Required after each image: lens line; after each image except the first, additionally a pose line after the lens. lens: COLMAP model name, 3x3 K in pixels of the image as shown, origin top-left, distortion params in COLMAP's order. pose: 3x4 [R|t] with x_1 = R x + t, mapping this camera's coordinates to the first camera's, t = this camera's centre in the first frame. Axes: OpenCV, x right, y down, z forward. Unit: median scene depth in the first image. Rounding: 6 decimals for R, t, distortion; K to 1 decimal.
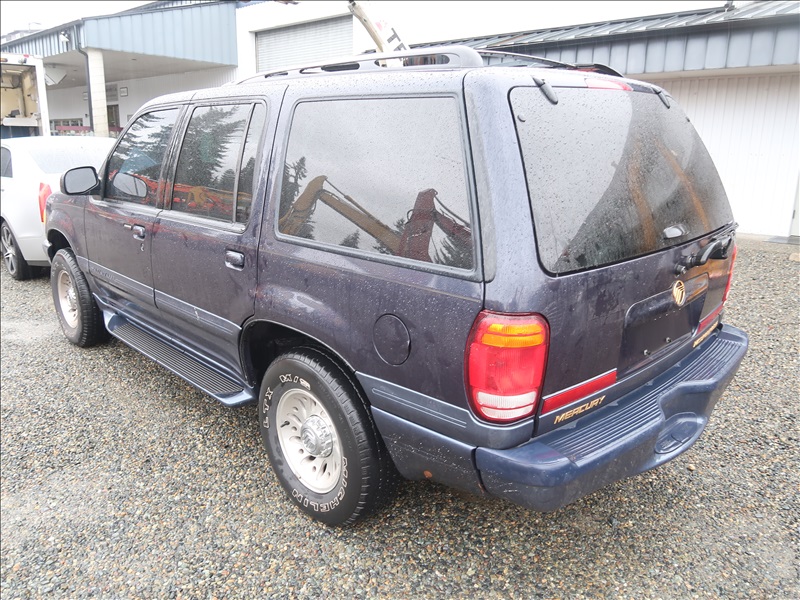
lens RADIAL K [[622.6, 0, 400.0], [0, 622.6, 304.1], [0, 0, 1]] dist [-0.018817, 0.002045]
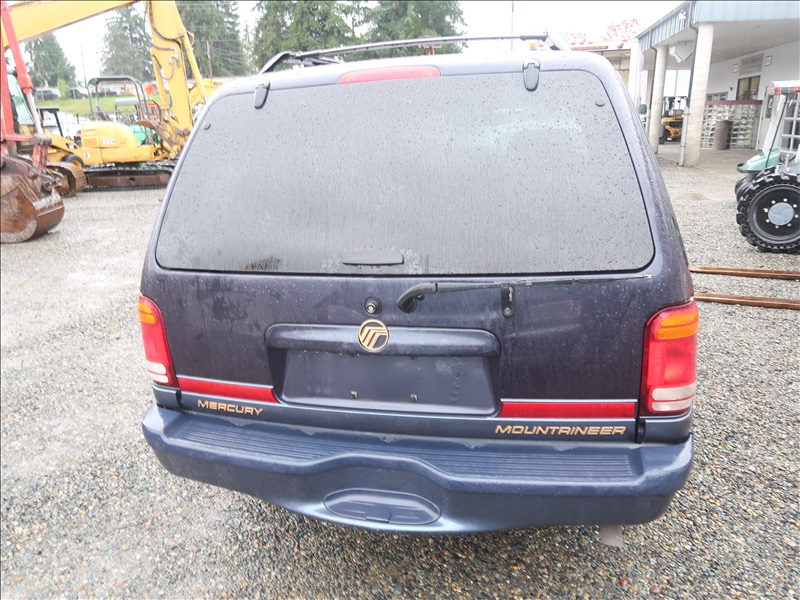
lens RADIAL K [[622.6, 0, 400.0], [0, 622.6, 304.1], [0, 0, 1]] dist [-0.018817, 0.002045]
pose [[0.495569, 0.215366, -0.841445, 1.164893], [-0.178703, 0.973327, 0.143874, -0.181490], [0.849986, 0.079069, 0.520837, 0.640289]]
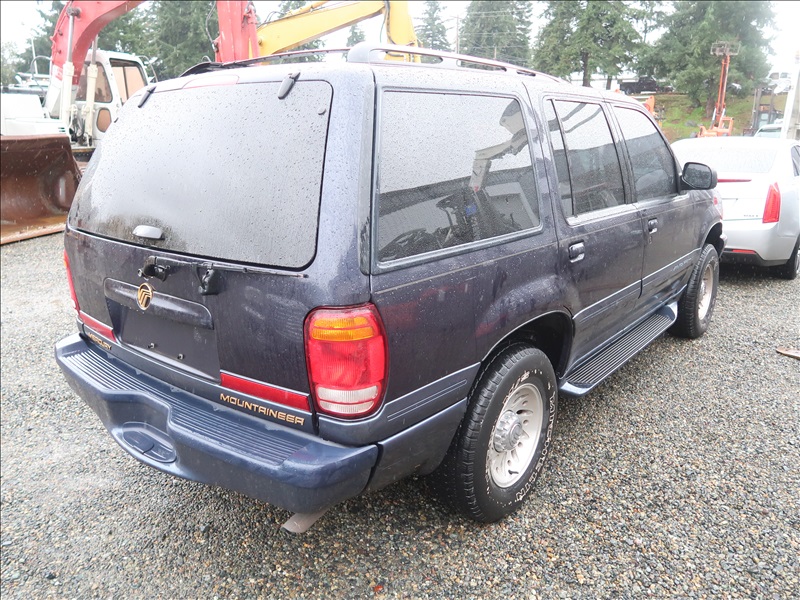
lens RADIAL K [[622.6, 0, 400.0], [0, 622.6, 304.1], [0, 0, 1]] dist [-0.018817, 0.002045]
pose [[0.077555, 0.255892, -0.963589, 1.454315], [-0.261813, 0.937807, 0.227973, -0.337361], [0.961998, 0.234600, 0.139727, 1.296713]]
